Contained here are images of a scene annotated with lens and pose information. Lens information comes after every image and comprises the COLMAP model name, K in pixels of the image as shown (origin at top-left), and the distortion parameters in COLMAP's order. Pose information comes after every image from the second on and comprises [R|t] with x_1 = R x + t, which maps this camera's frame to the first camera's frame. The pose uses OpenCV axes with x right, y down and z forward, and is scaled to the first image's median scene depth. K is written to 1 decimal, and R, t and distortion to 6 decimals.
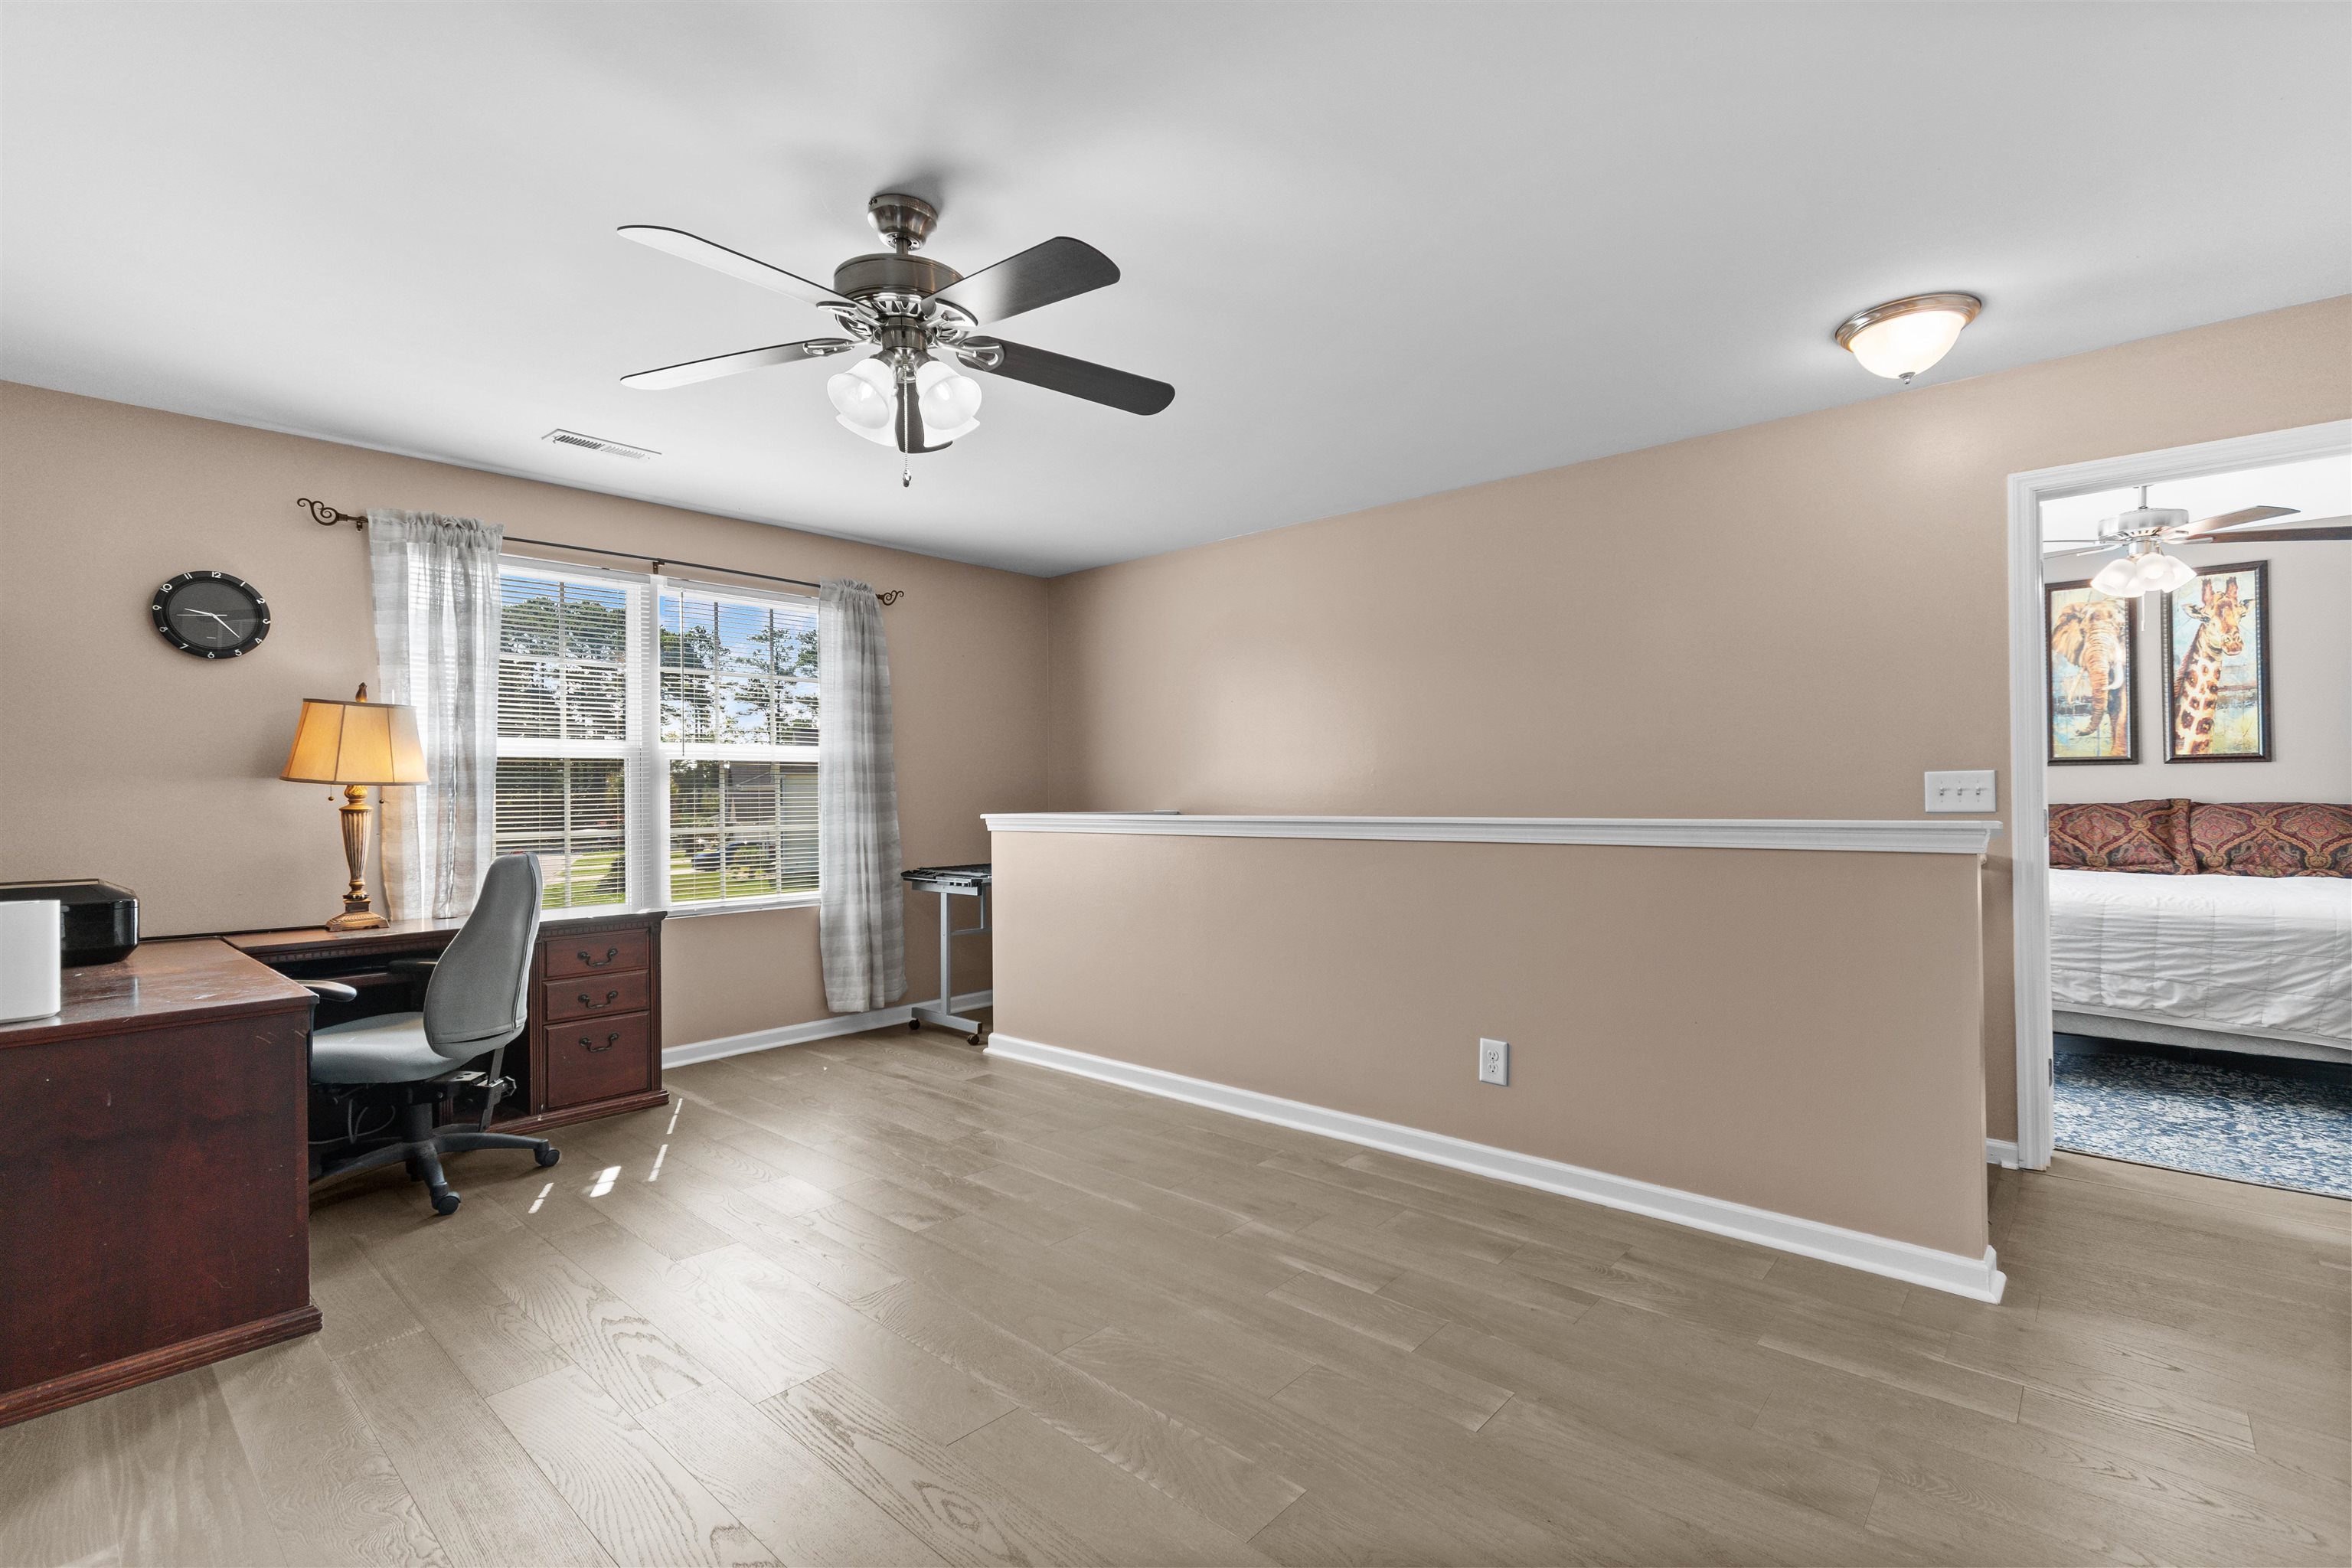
lens RADIAL K [[1039.0, 0, 1167.8], [0, 1039.0, 772.8], [0, 0, 1]] dist [0.003966, -0.001217]
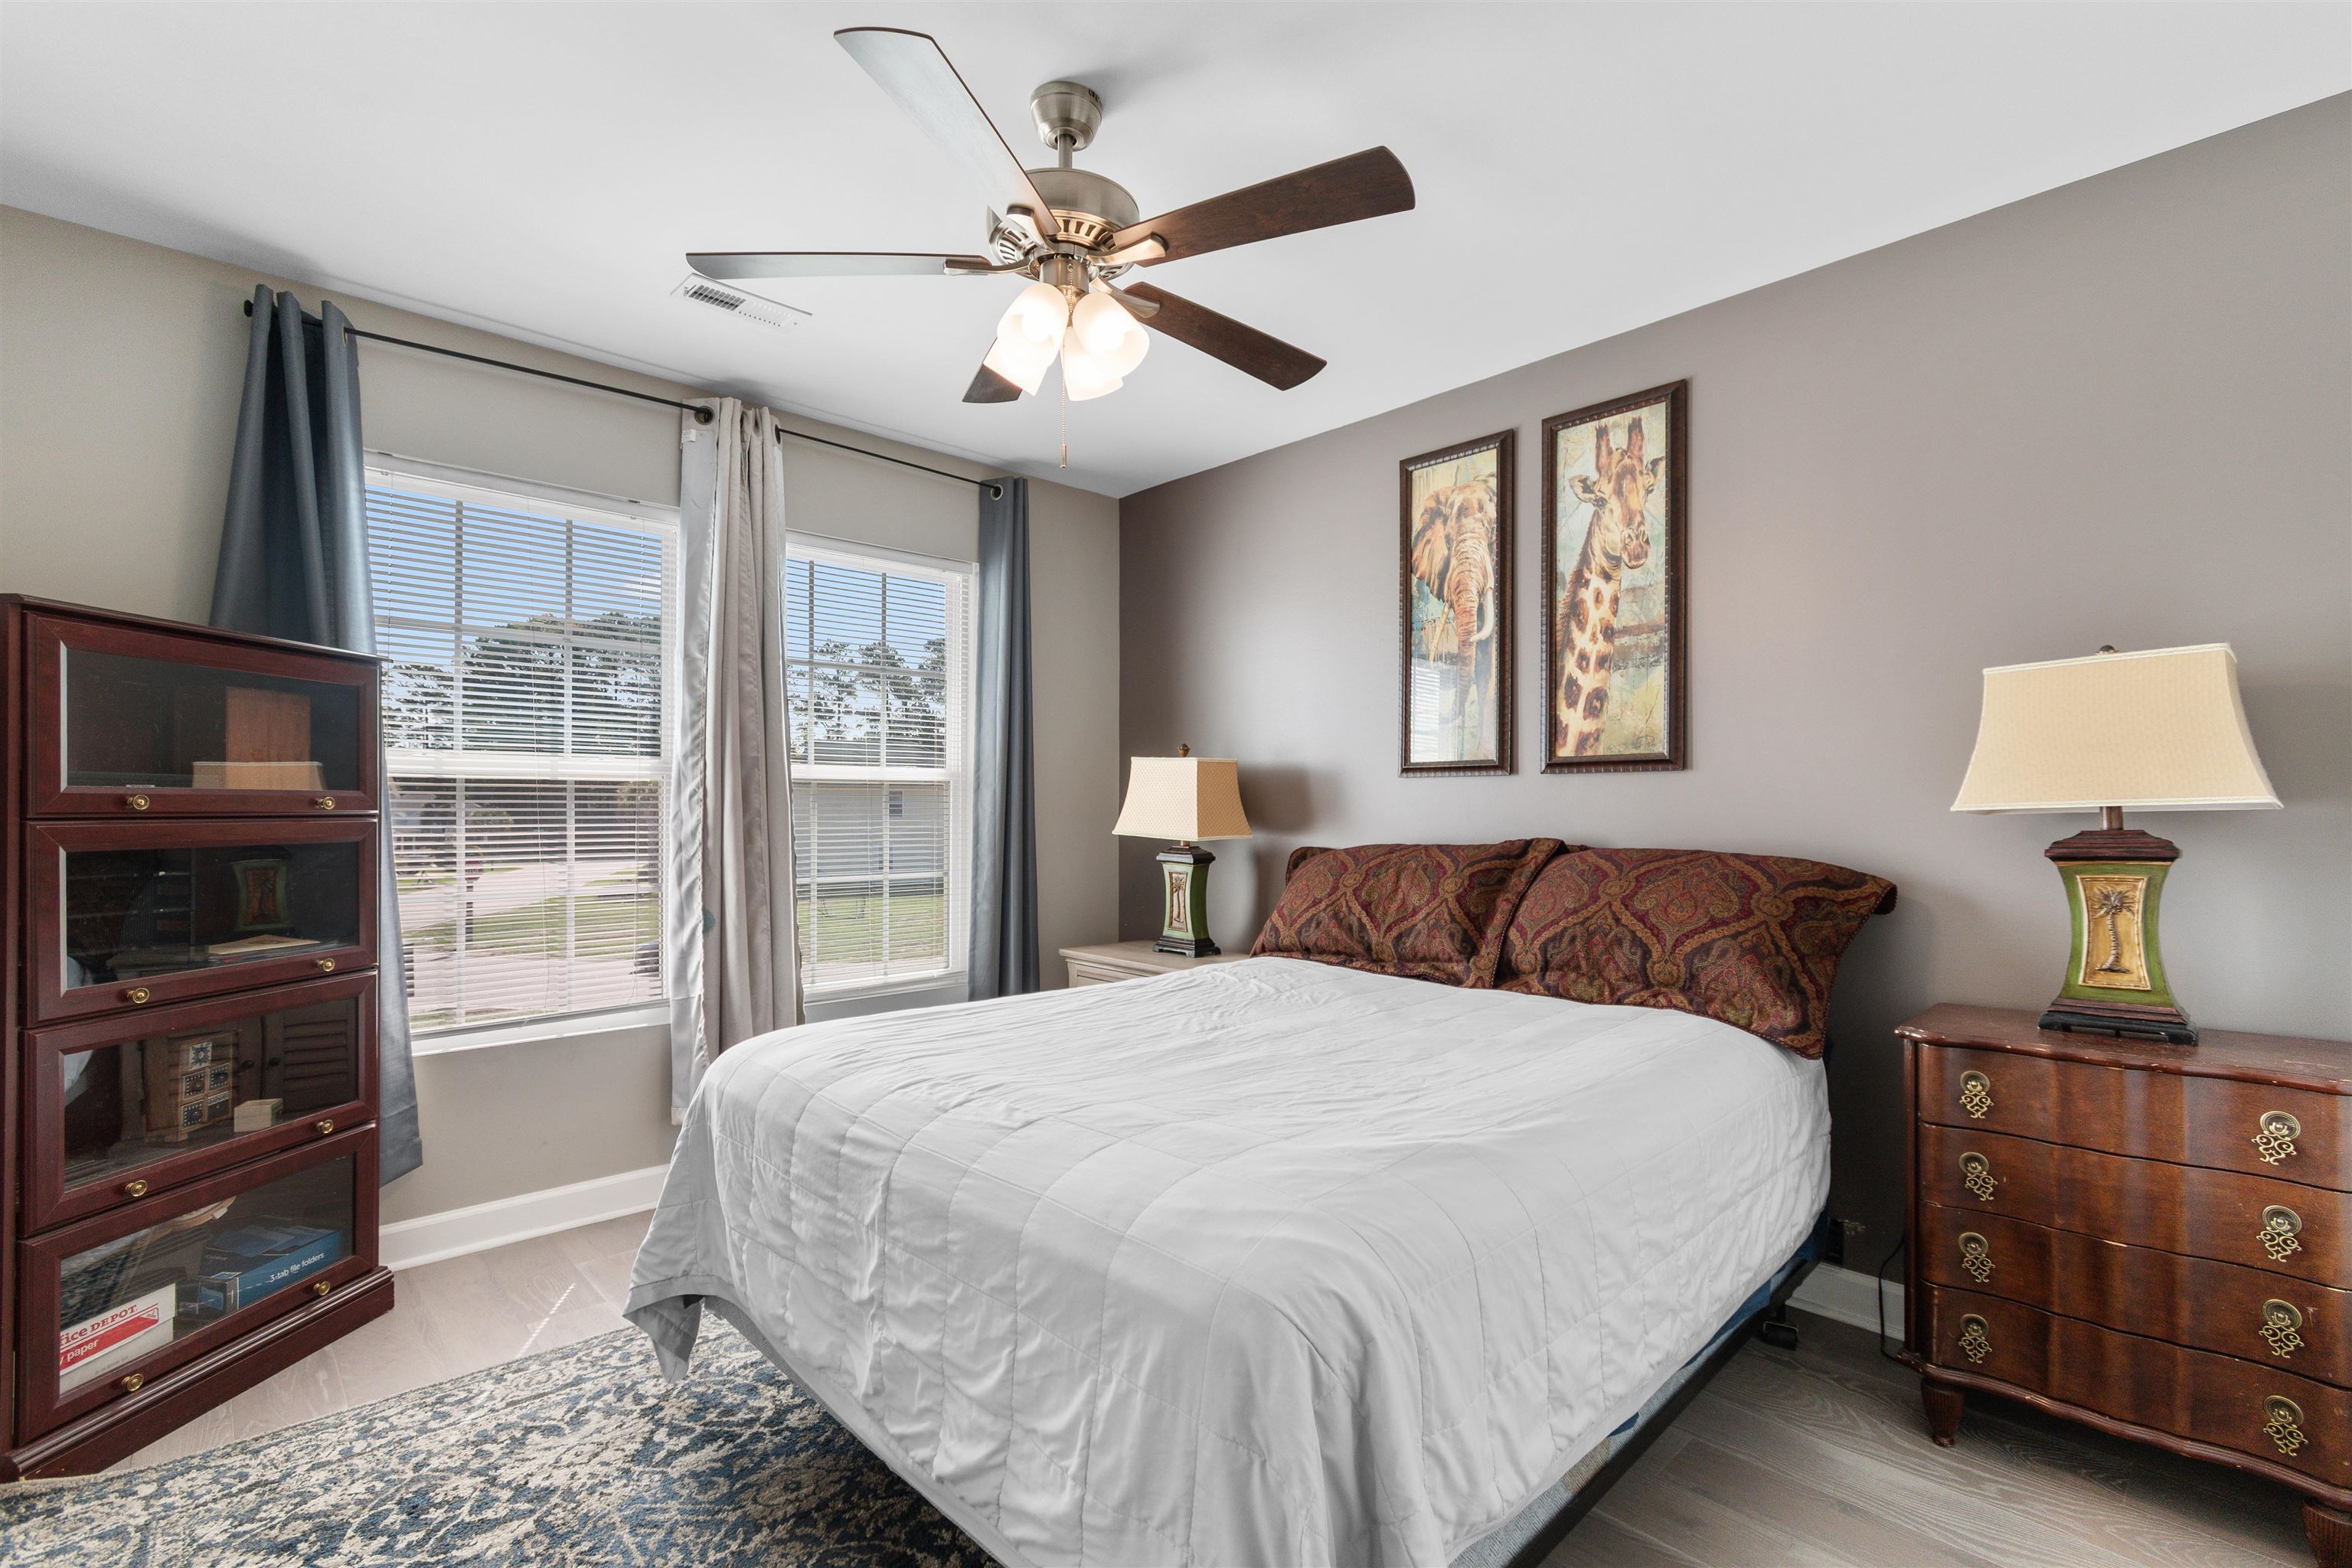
lens RADIAL K [[1039.0, 0, 1182.2], [0, 1039.0, 808.0], [0, 0, 1]] dist [0.003966, -0.001217]
pose [[0.997786, 0.009554, -0.065810, 0.818813], [-0.008287, 0.999776, 0.019497, 0.000244], [0.065982, -0.018909, 0.997642, 0.452000]]
